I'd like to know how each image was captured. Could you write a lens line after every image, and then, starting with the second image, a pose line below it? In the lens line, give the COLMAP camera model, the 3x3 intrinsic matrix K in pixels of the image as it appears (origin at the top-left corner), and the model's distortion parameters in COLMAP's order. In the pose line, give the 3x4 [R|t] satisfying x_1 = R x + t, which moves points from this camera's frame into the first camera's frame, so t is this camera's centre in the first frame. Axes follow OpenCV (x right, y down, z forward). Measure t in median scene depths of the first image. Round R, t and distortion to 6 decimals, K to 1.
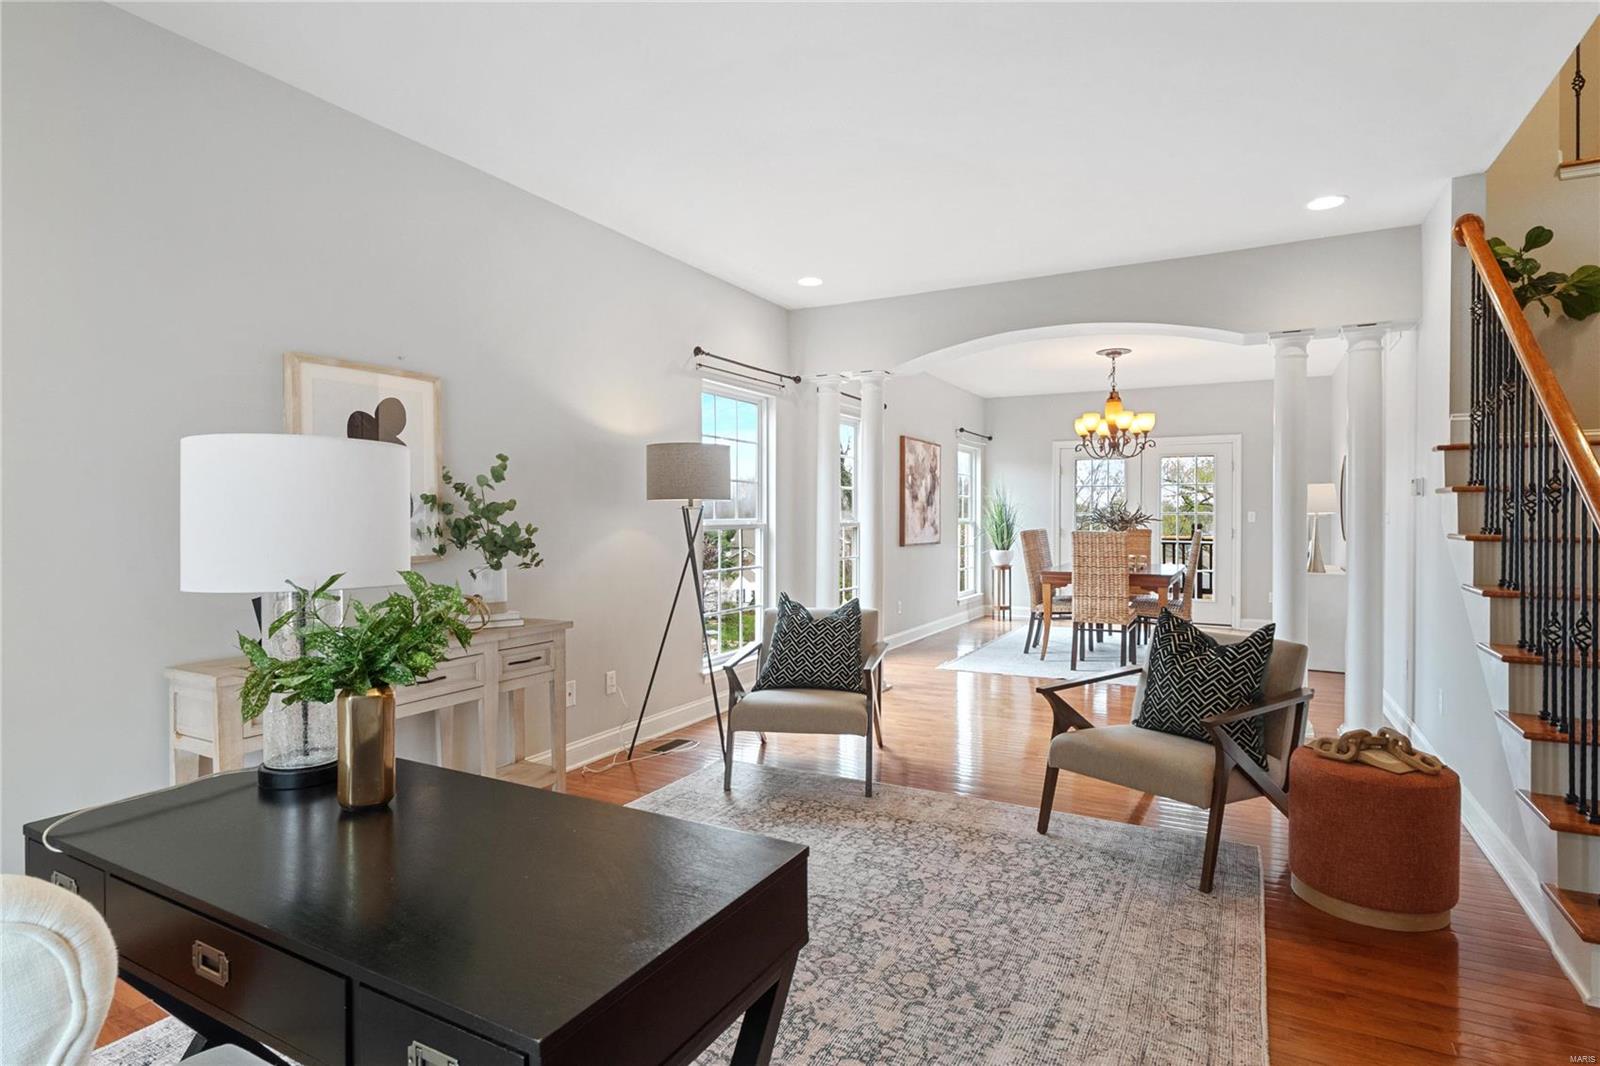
lens RADIAL K [[817.8, 0, 801.9], [0, 817.8, 522.6], [0, 0, 1]] dist [0.002363, 0.000419]
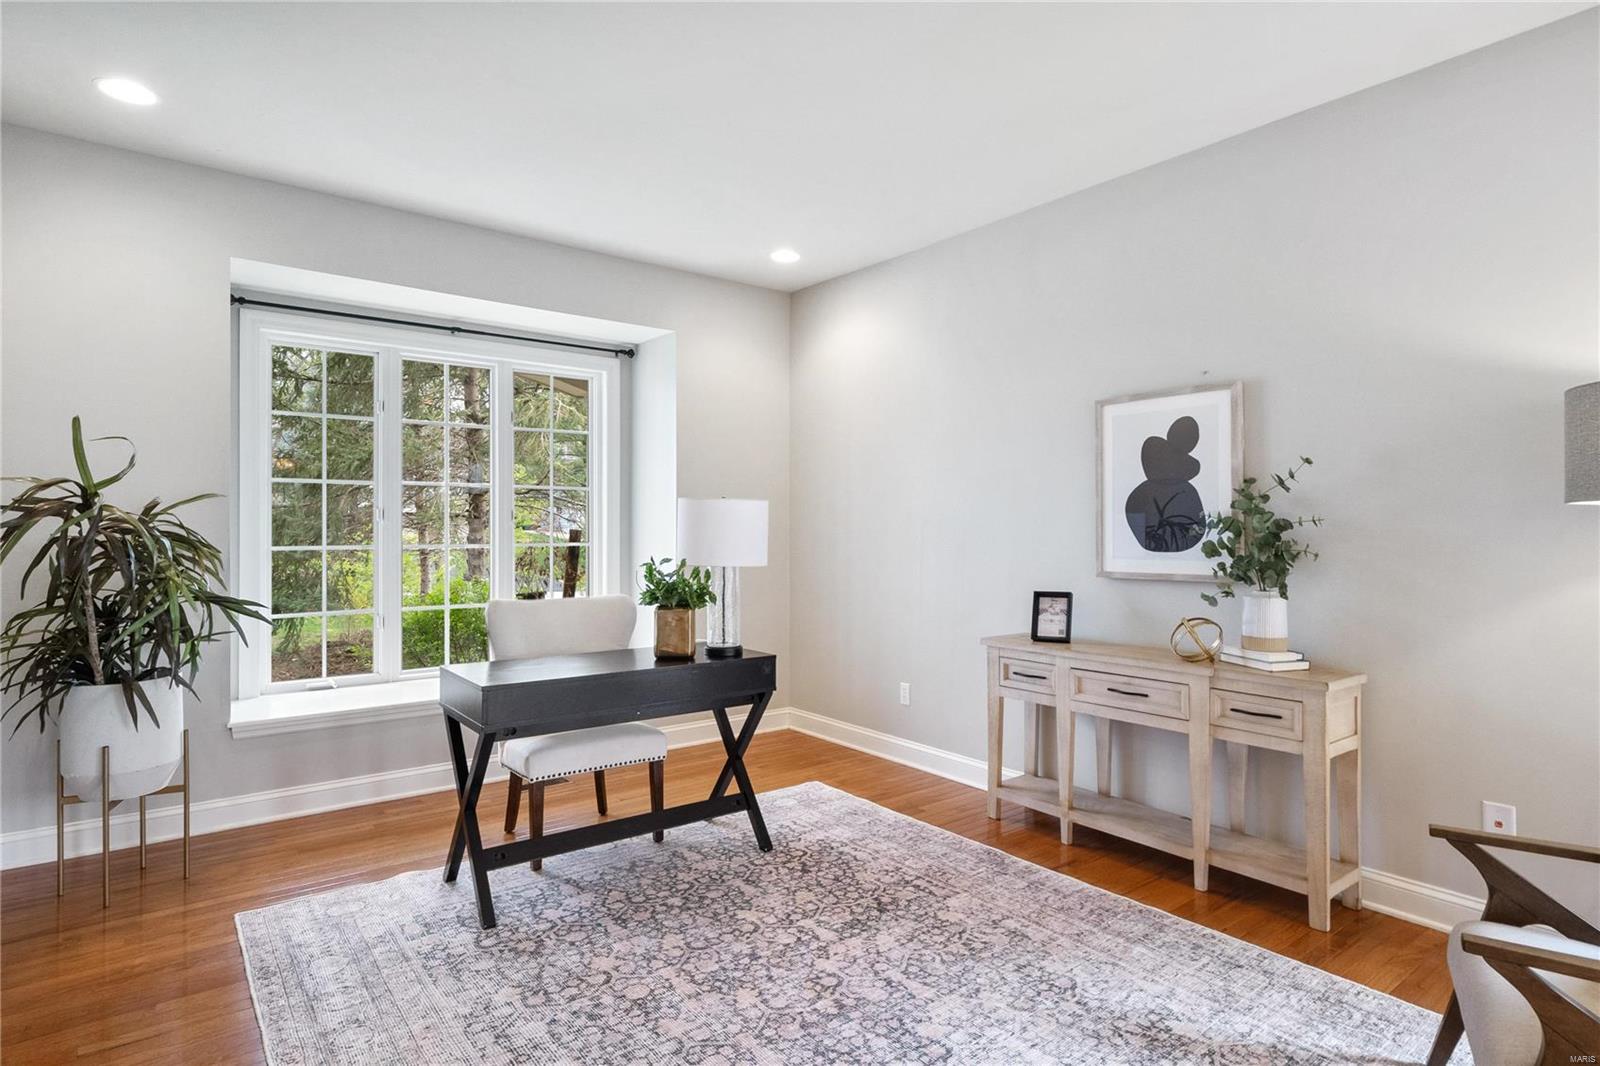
lens RADIAL K [[817.8, 0, 801.9], [0, 817.8, 522.6], [0, 0, 1]] dist [0.002363, 0.000419]
pose [[-0.376350, -0.005625, -0.926461, 0.680125], [-0.003359, 0.999983, -0.004707, -0.016170], [0.926472, 0.001340, -0.376362, 1.042166]]
